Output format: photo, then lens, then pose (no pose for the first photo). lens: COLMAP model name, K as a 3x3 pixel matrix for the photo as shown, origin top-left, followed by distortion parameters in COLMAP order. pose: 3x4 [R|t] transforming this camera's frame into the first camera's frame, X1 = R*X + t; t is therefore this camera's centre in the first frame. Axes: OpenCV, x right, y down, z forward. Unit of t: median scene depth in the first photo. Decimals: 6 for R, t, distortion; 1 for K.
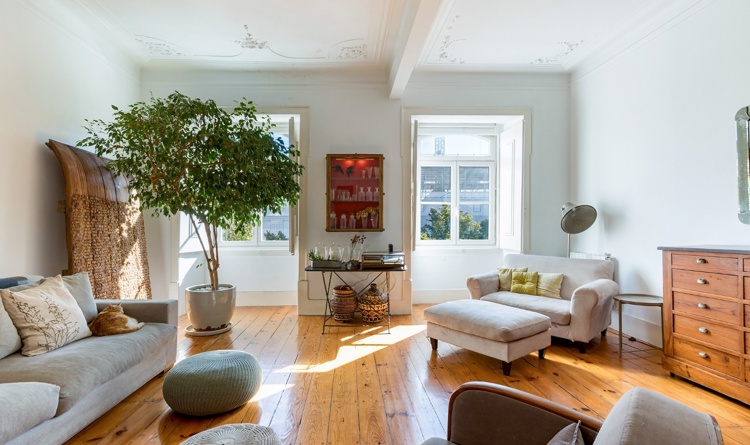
lens RADIAL K [[375.5, 0, 402.0], [0, 375.5, 234.5], [0, 0, 1]] dist [-0.002562, 0.000155]
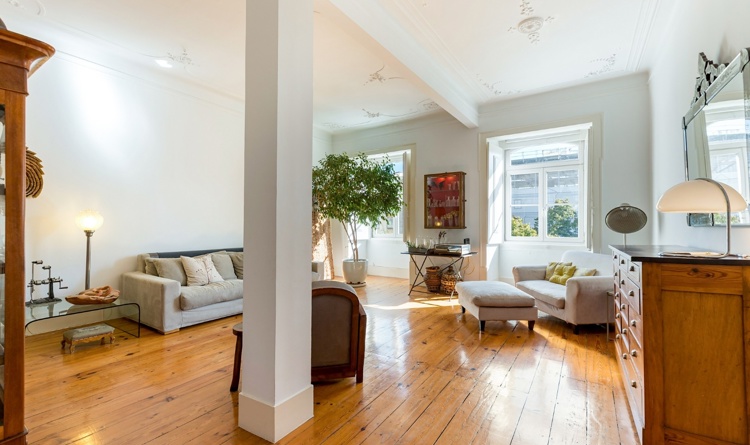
lens RADIAL K [[350.0, 0, 374.0], [0, 350.0, 231.8], [0, 0, 1]] dist [0.001509, -0.000062]
pose [[0.791648, 0.015161, -0.610789, 0.494299], [-0.012460, 0.999885, 0.008670, -0.004525], [0.610850, 0.000747, 0.791746, -0.196070]]
